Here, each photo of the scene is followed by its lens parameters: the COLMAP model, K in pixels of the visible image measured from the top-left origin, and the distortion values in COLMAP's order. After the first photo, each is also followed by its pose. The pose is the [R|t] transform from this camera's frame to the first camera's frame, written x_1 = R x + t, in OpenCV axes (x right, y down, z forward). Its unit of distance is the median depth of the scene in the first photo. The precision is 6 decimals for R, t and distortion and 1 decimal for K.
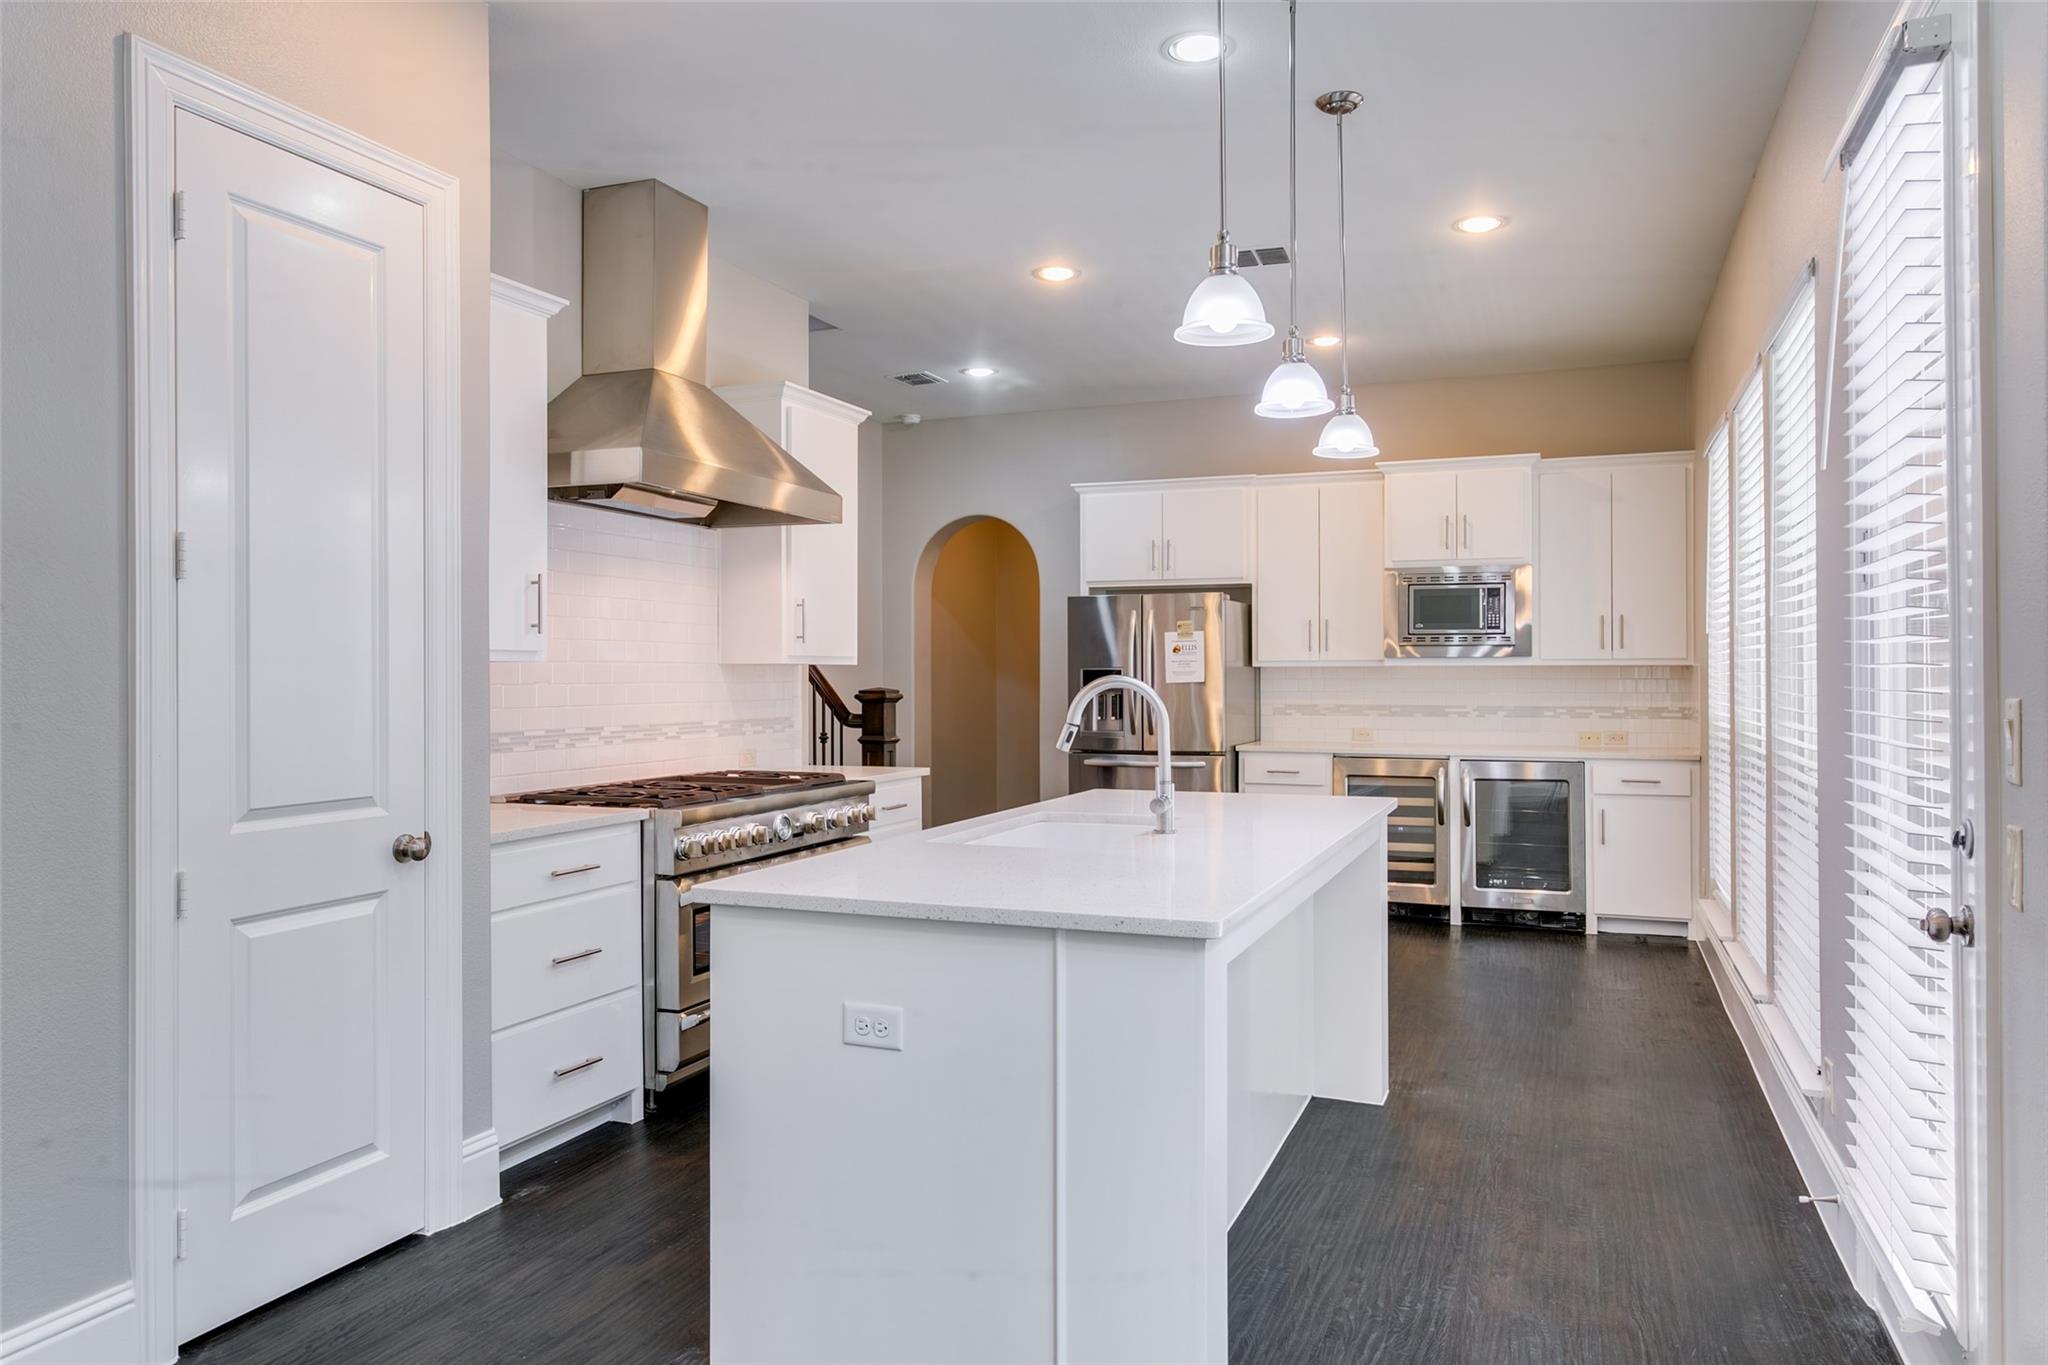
lens RADIAL K [[1363.1, 0, 1024.0], [0, 1363.1, 682.5], [0, 0, 1]] dist [-0.005611, -0.001802]
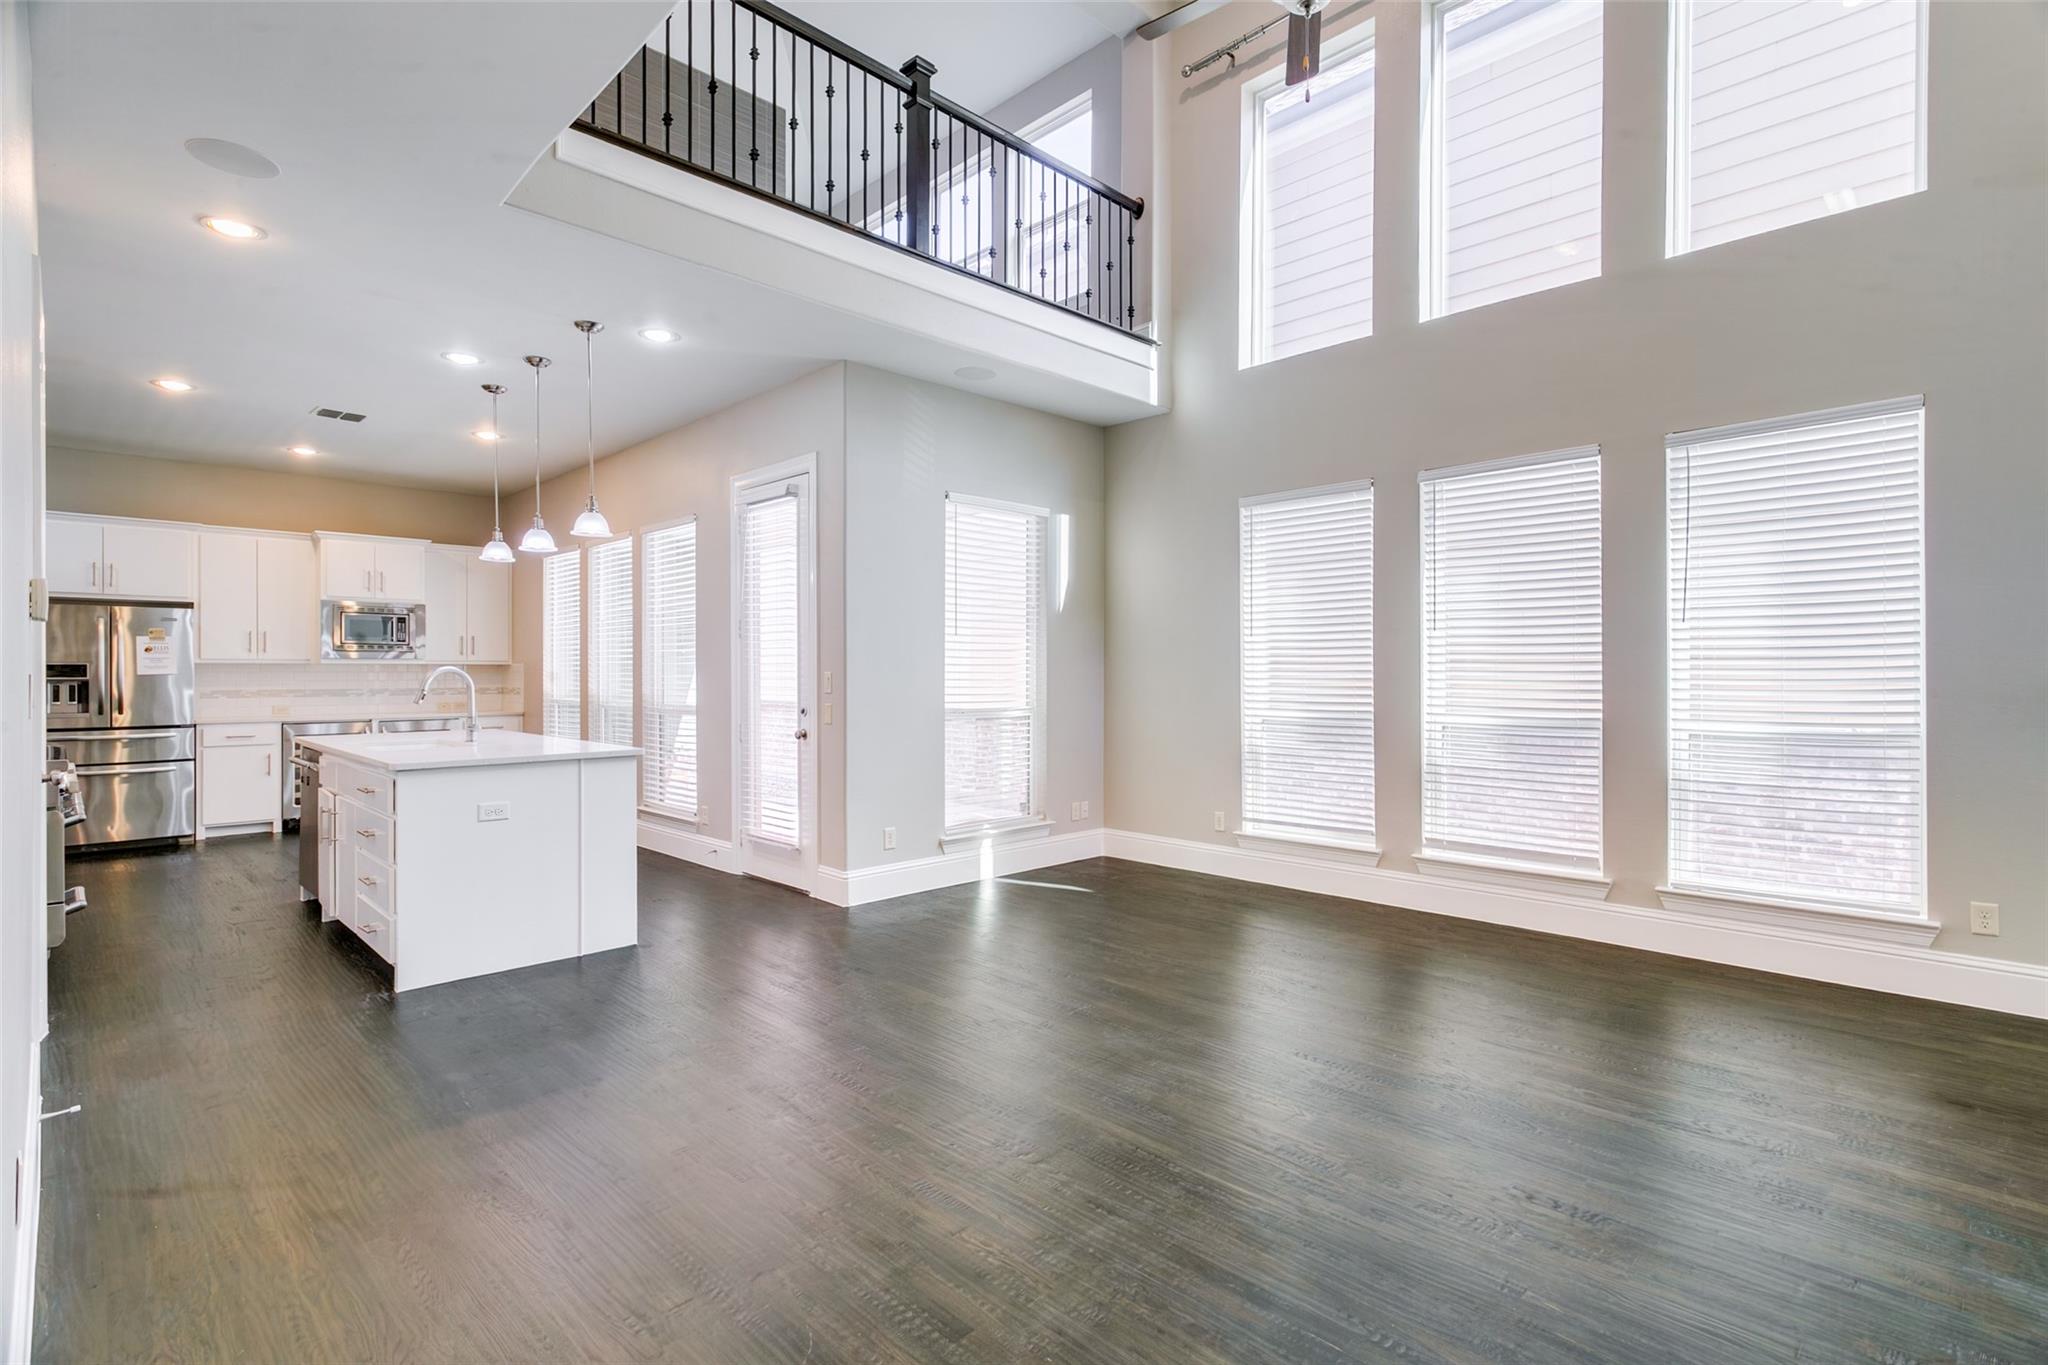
lens RADIAL K [[974.5, 0, 1024.0], [0, 974.5, 682.5], [0, 0, 1]] dist [0.000312, 0.000111]
pose [[0.412554, -0.006712, 0.910908, -0.413663], [0.004669, 0.999975, 0.005253, 0.007374], [-0.910921, 0.002086, 0.412575, -0.176471]]
